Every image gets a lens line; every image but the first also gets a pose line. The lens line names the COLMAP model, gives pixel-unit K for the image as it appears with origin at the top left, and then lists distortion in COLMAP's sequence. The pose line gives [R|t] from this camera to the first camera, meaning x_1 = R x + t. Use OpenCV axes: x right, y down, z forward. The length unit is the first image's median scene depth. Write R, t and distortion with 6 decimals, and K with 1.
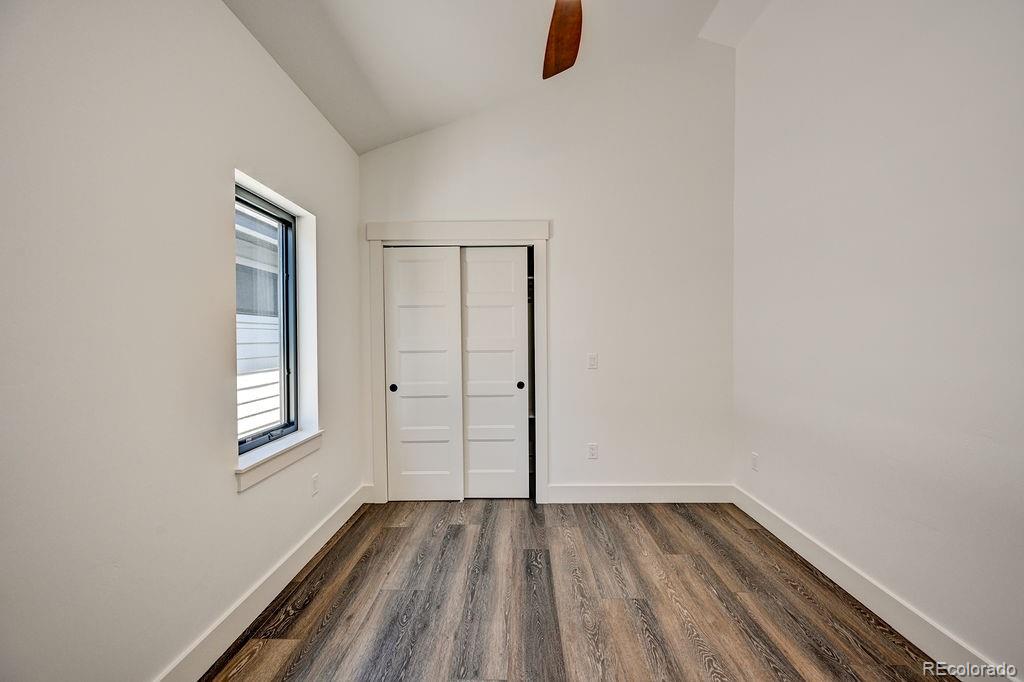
lens RADIAL K [[403.3, 0, 517.0], [0, 403.3, 342.6], [0, 0, 1]] dist [0.000253, 0.000816]
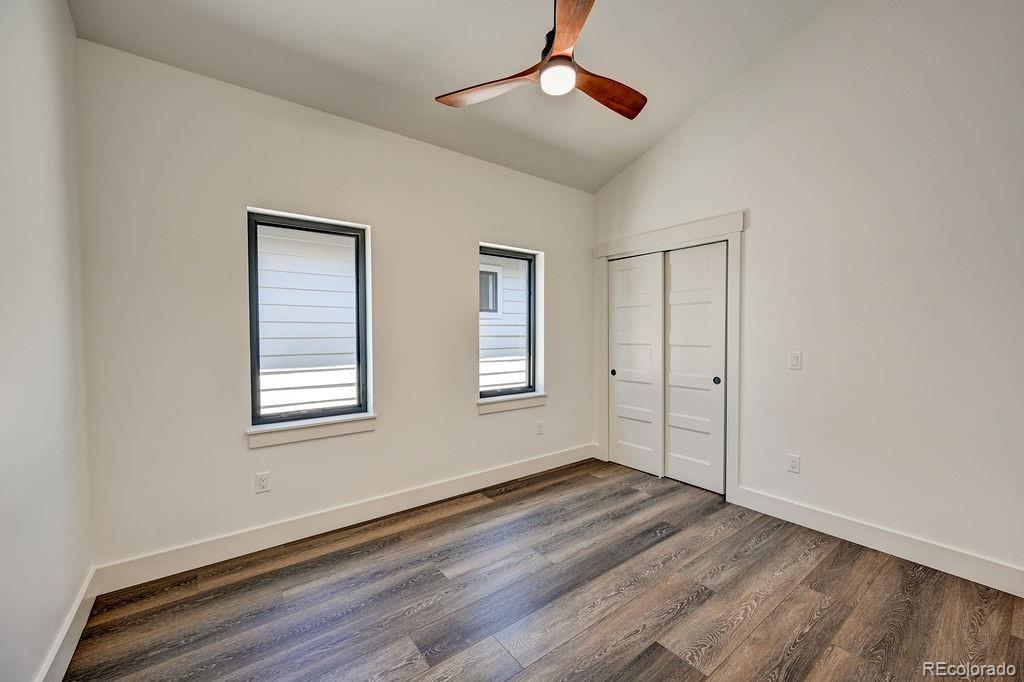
lens RADIAL K [[403.3, 0, 517.0], [0, 403.3, 342.6], [0, 0, 1]] dist [0.000253, 0.000816]
pose [[0.613723, 0.024949, -0.789127, 0.573147], [-0.011089, 0.999674, 0.022981, -0.007806], [0.789443, -0.005353, 0.613800, -0.010988]]
